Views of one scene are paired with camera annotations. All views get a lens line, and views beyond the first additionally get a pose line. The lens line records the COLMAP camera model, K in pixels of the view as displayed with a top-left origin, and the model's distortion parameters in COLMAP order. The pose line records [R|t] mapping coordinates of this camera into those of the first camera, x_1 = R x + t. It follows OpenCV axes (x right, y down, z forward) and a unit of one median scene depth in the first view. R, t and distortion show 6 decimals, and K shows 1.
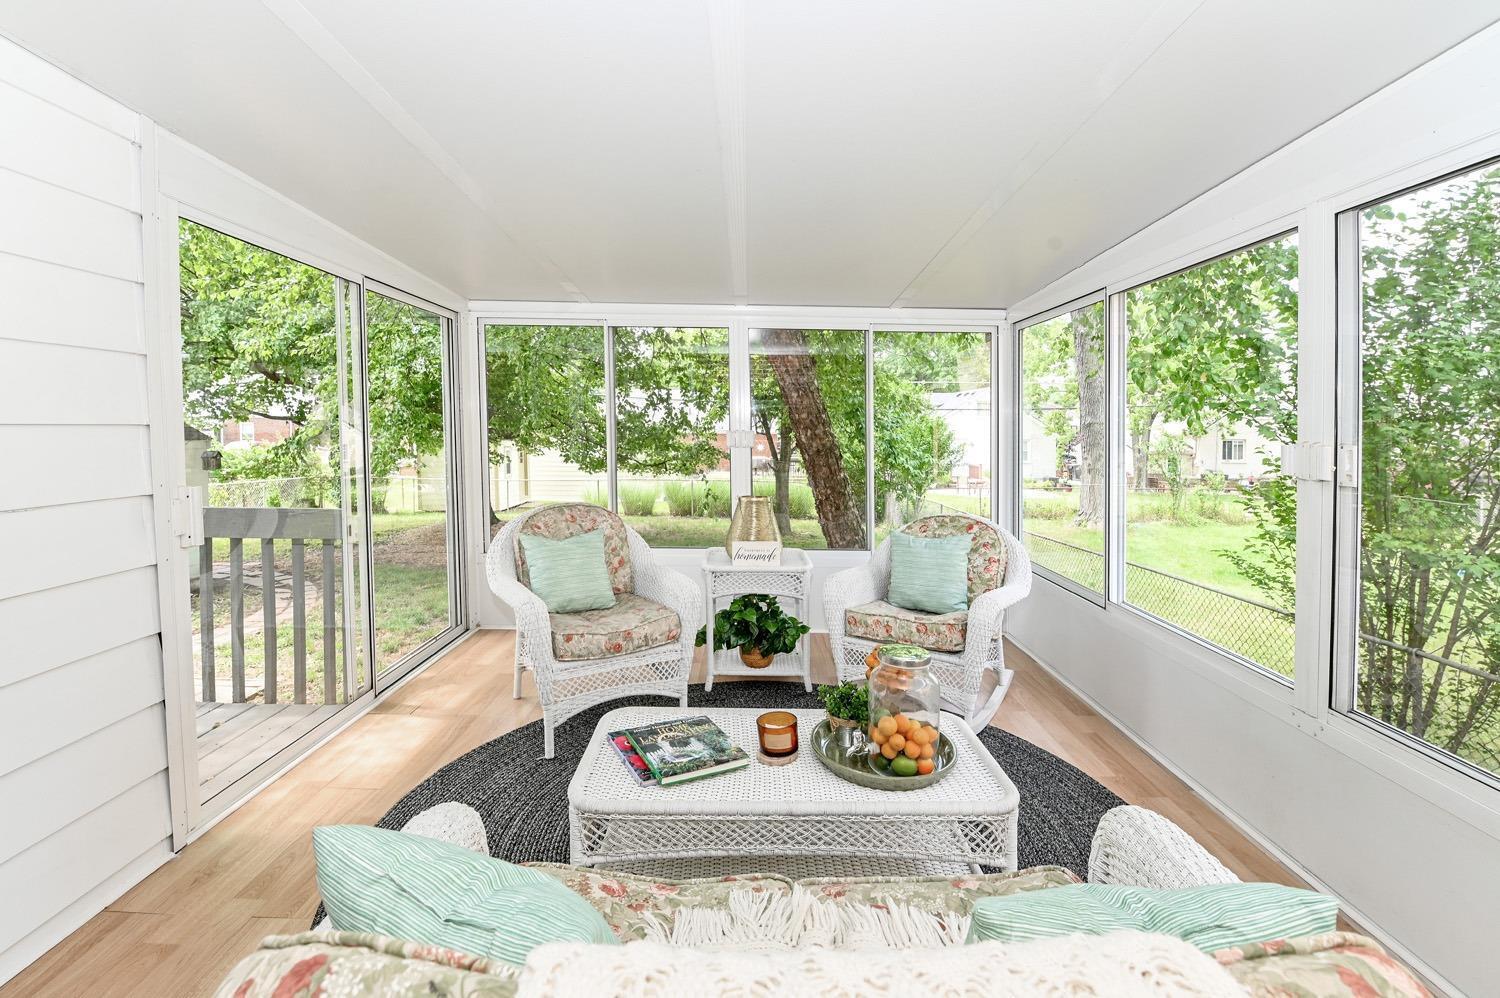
lens RADIAL K [[657.5, 0, 754.7], [0, 657.5, 432.0], [0, 0, 1]] dist [-0.030483, -0.000357]
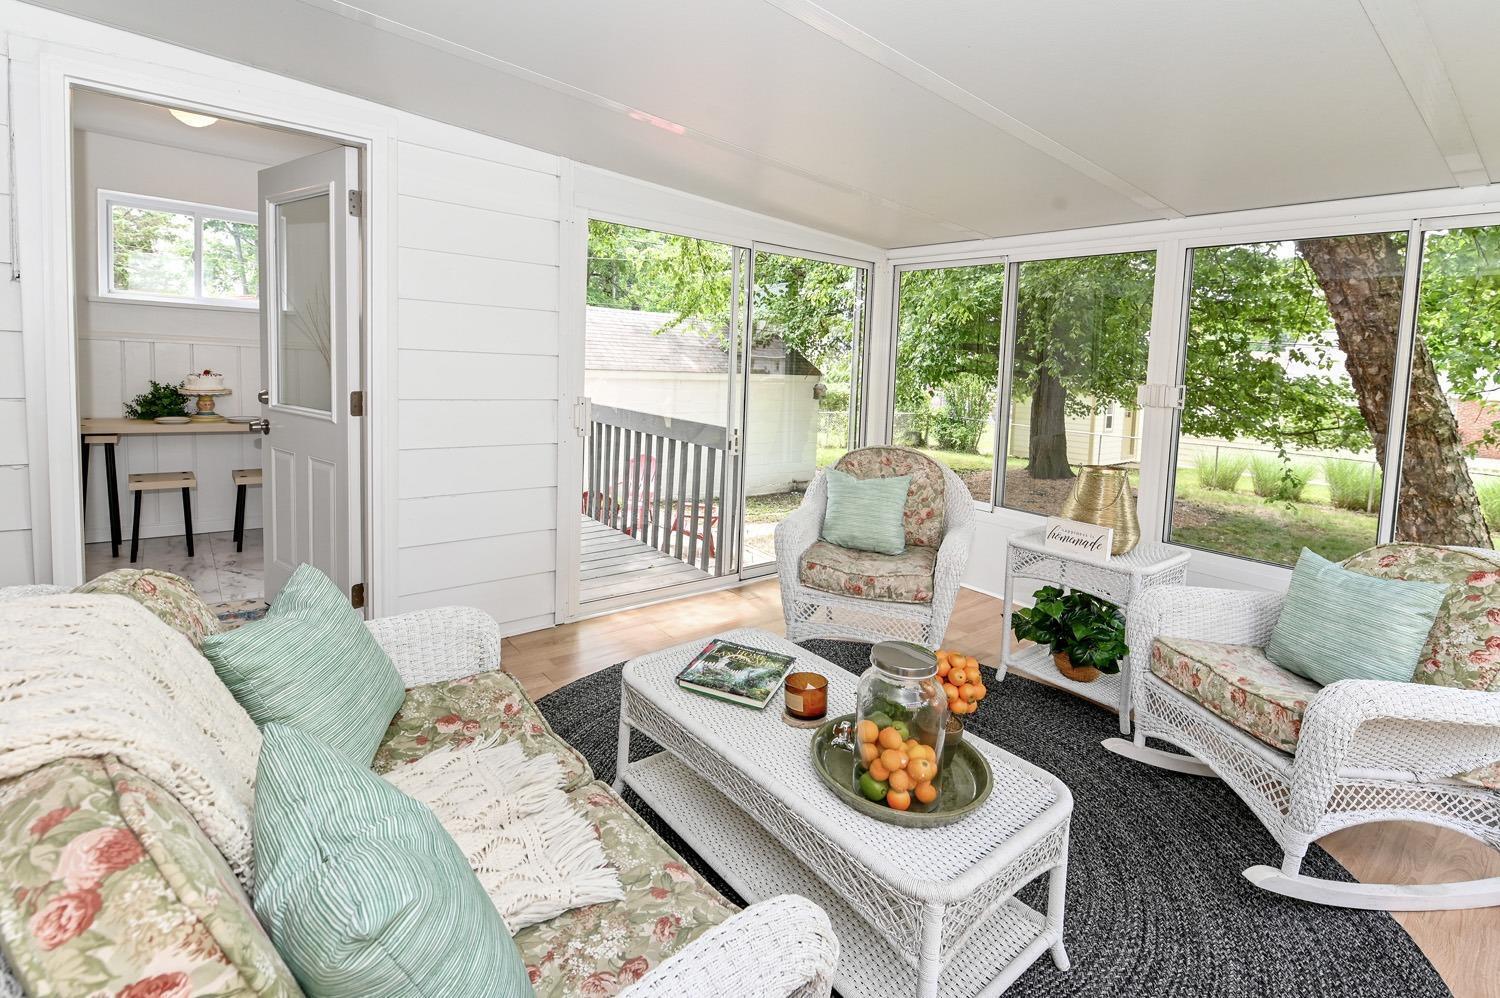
lens RADIAL K [[683.5, 0, 750.5], [0, 683.5, 410.5], [0, 0, 1]] dist [0.002225, -0.000128]
pose [[0.634219, 0.077311, -0.769278, 0.394749], [-0.042550, 0.996970, 0.065114, -0.005587], [0.771982, -0.008564, 0.635587, 0.173038]]
